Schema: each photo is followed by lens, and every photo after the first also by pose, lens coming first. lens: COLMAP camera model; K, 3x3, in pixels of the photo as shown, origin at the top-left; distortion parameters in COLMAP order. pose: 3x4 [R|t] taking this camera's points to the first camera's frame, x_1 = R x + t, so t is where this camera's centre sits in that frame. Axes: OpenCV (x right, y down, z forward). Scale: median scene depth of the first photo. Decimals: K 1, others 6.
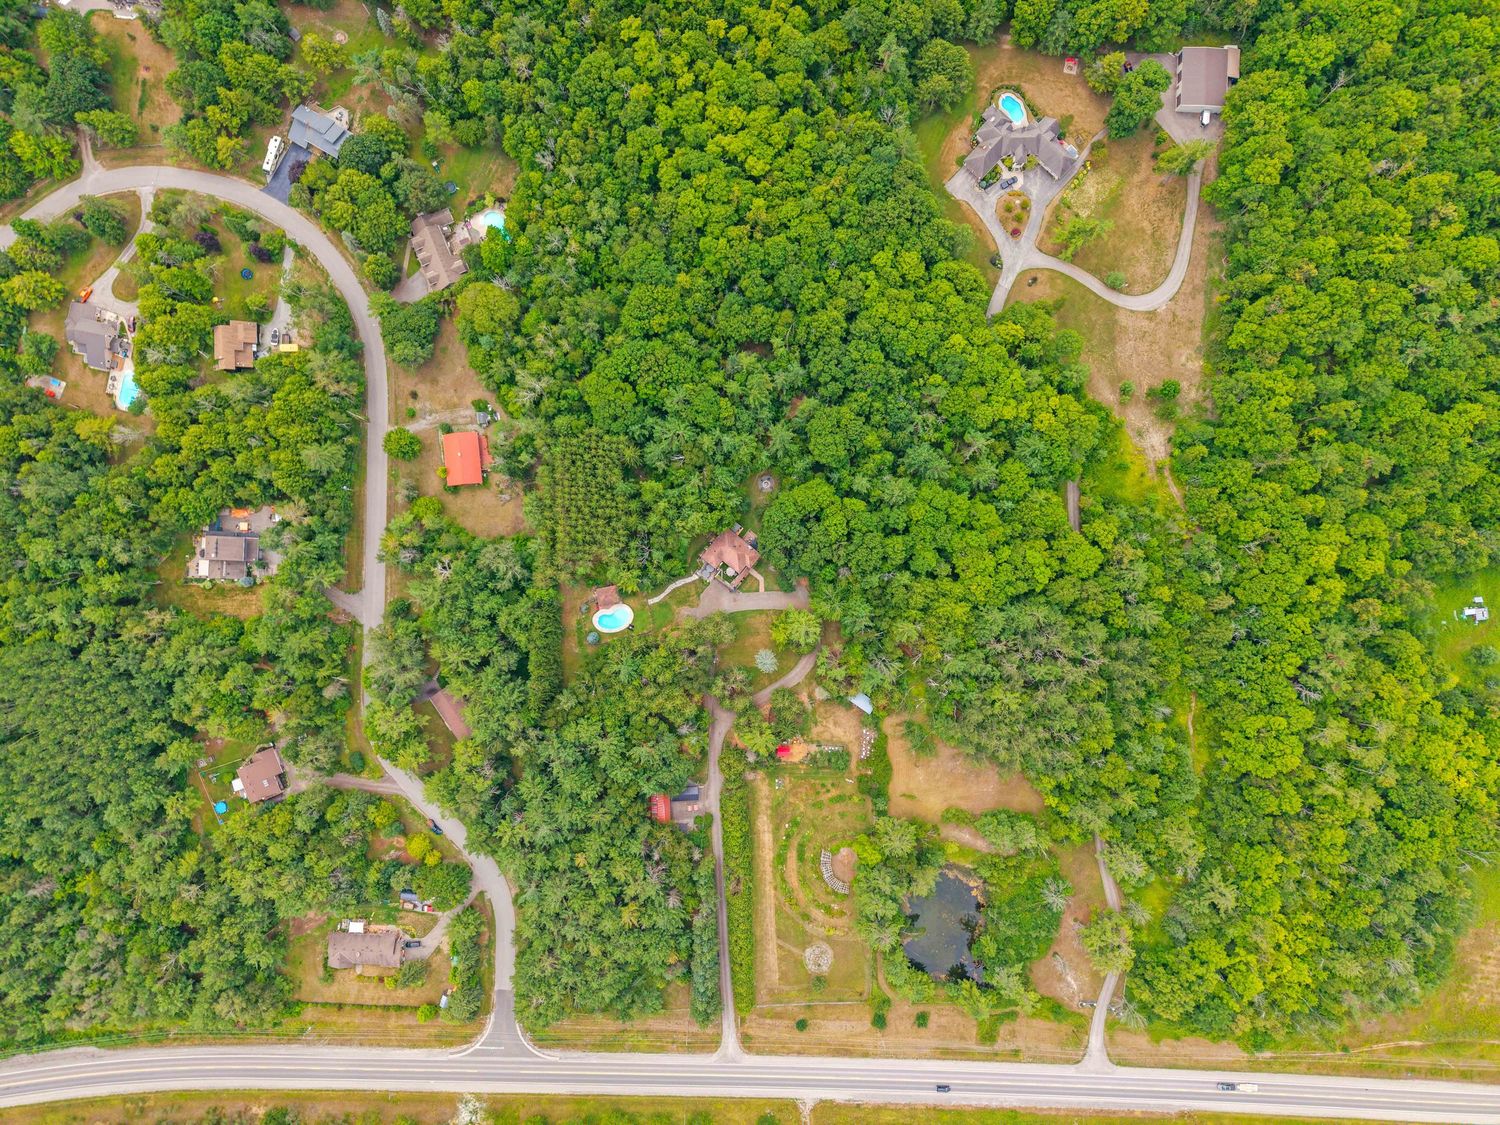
lens RADIAL K [[1003.5, 0, 755.3], [0, 1003.5, 572.8], [0, 0, 1]] dist [-0.005524, 0.001990]
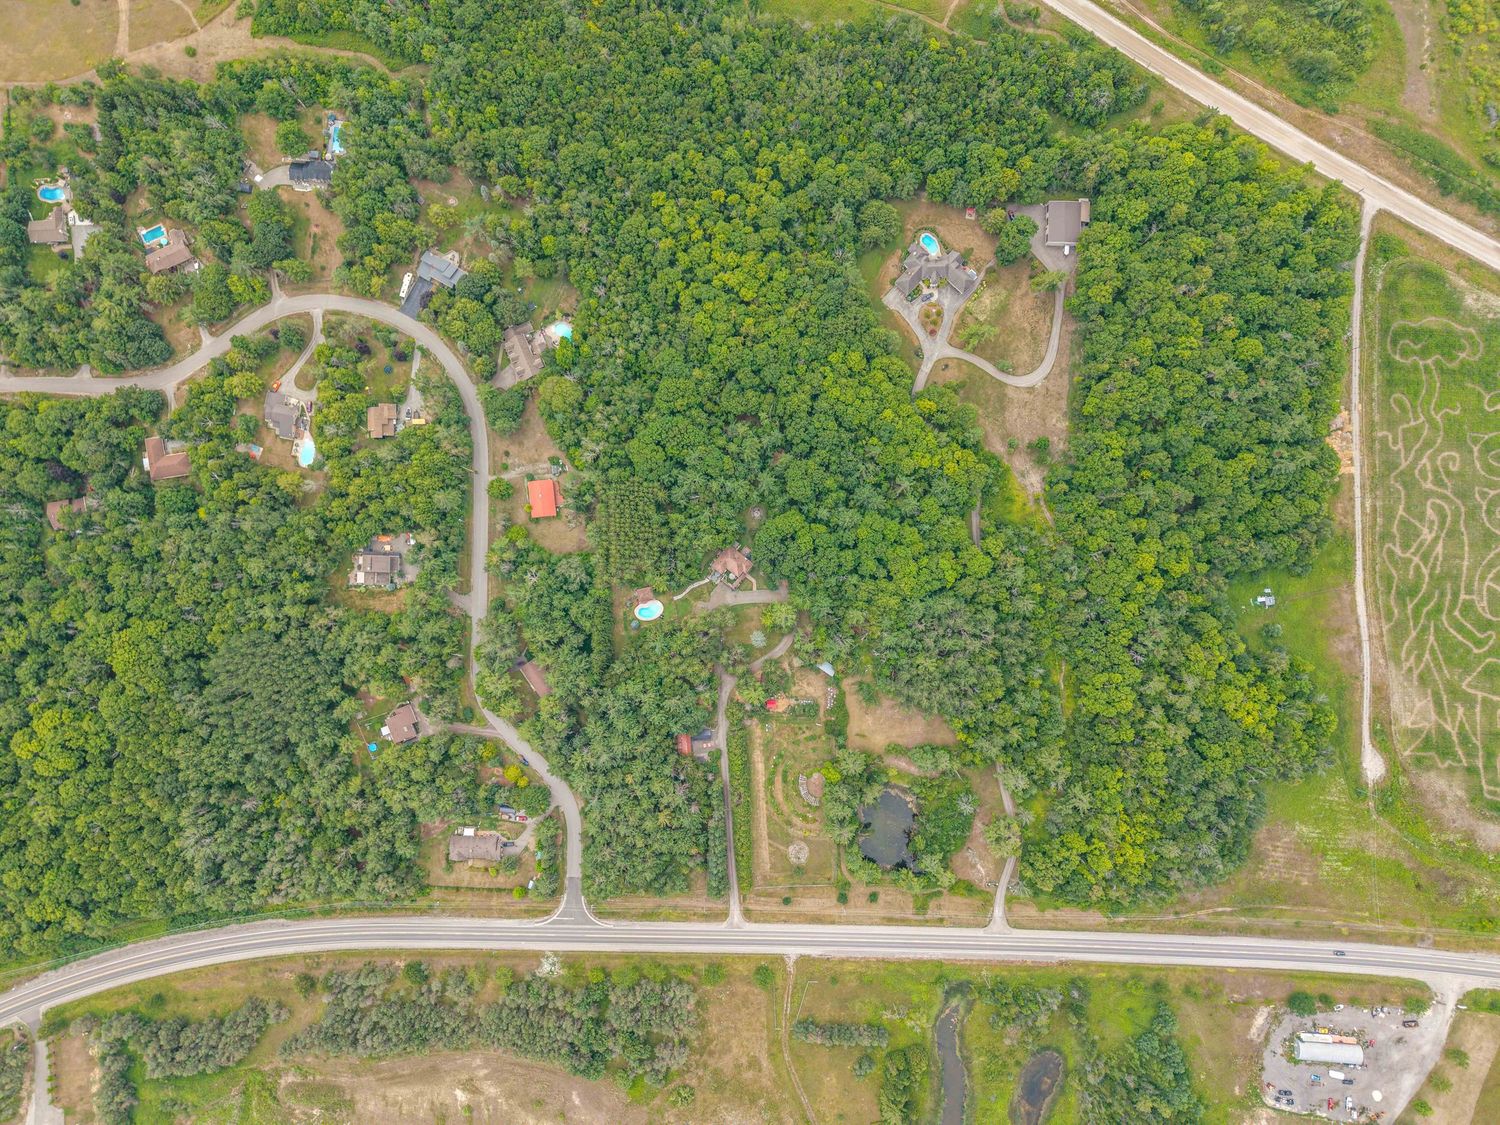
lens RADIAL K [[1003.5, 0, 761.0], [0, 1003.5, 574.5], [0, 0, 1]] dist [-0.005524, 0.001990]
pose [[0.999938, -0.010640, 0.003240, 0.011603], [0.010647, 0.999941, -0.001943, -0.000425], [-0.003219, 0.001977, 0.999993, -0.424681]]
